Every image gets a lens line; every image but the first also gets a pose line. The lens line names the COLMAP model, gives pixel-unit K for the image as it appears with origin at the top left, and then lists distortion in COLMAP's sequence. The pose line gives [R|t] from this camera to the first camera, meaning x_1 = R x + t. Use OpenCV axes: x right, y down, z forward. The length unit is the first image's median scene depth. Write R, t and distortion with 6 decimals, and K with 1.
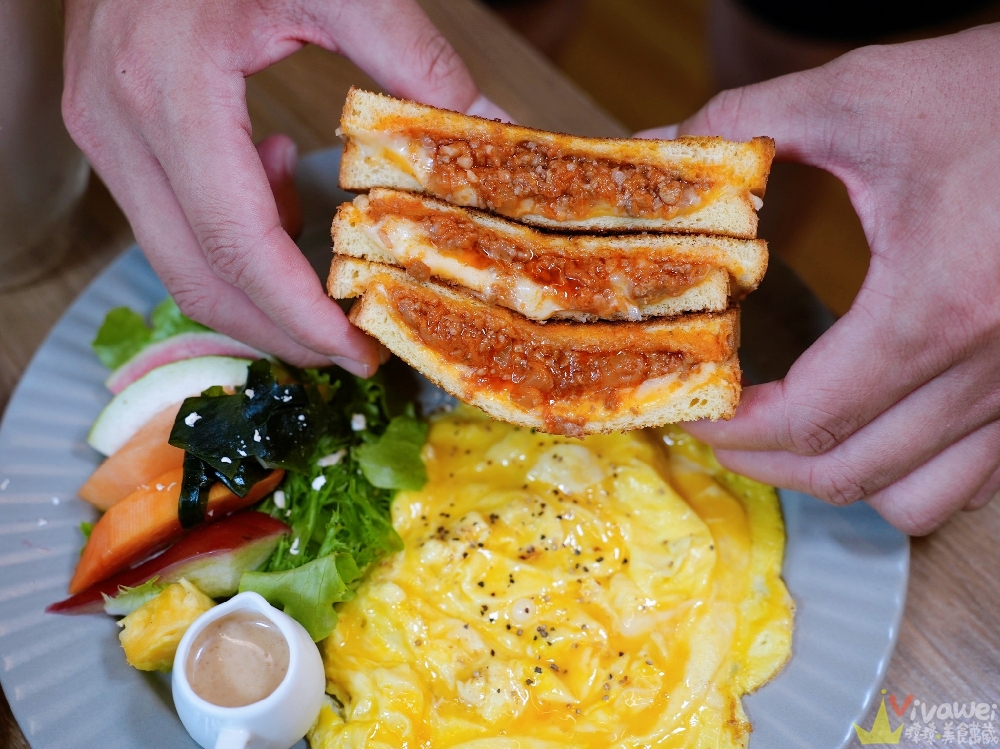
lens RADIAL K [[1181.6, 0, 481.6], [0, 1181.6, 374.1], [0, 0, 1]] dist [0.001229, 0.001354]
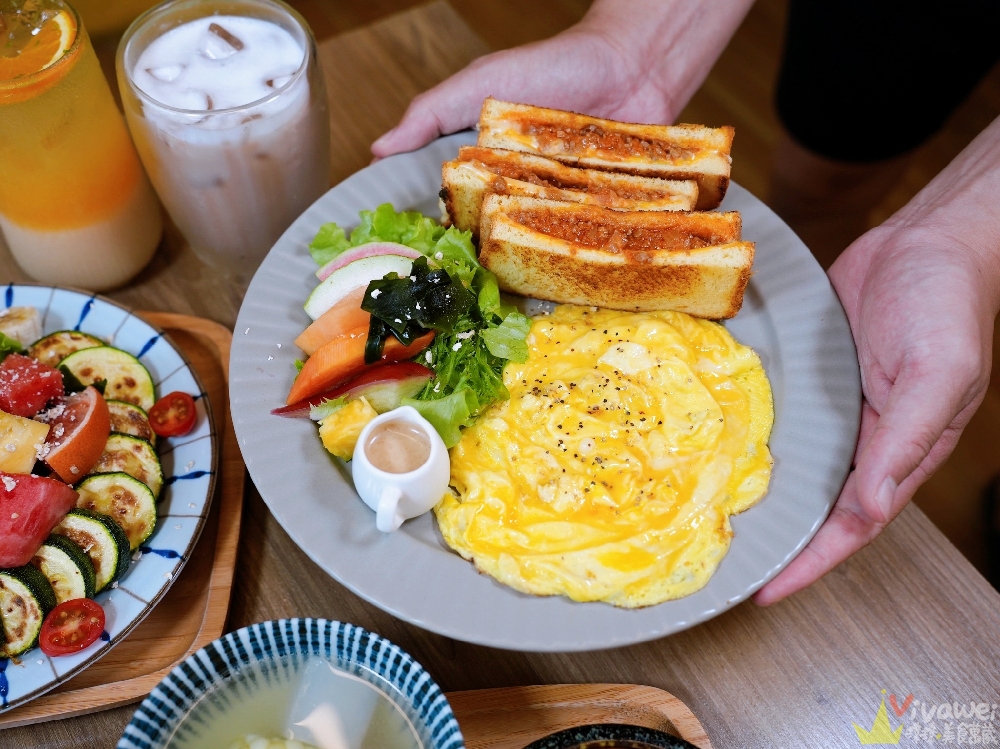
lens RADIAL K [[1078.1, 0, 500.0], [0, 1078.1, 374.5], [0, 0, 1]] dist [-0.011625, -0.001726]
pose [[0.993718, 0.098486, -0.053147, -0.009802], [-0.098335, 0.995138, 0.005460, 0.116304], [0.053426, -0.000200, 0.998572, -0.345948]]
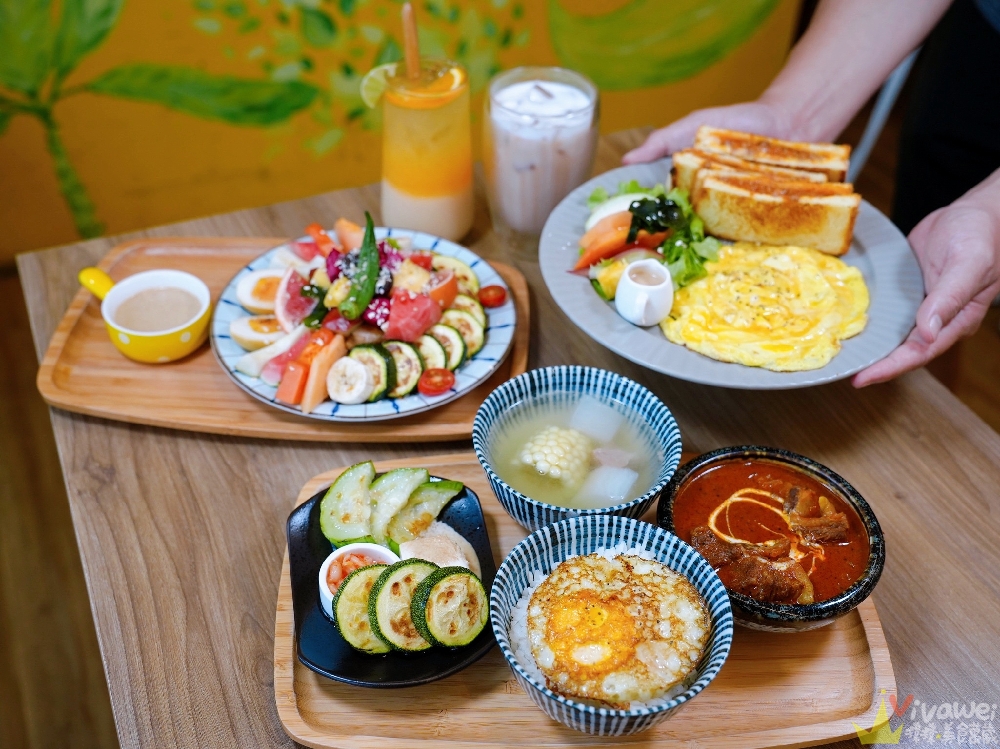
lens RADIAL K [[1078.1, 0, 500.0], [0, 1078.1, 374.5], [0, 0, 1]] dist [-0.011625, -0.001726]
pose [[0.969079, 0.168846, -0.179933, -0.048548], [-0.205954, 0.955107, -0.212963, 0.944792], [0.135898, 0.243436, 0.960349, -1.204284]]
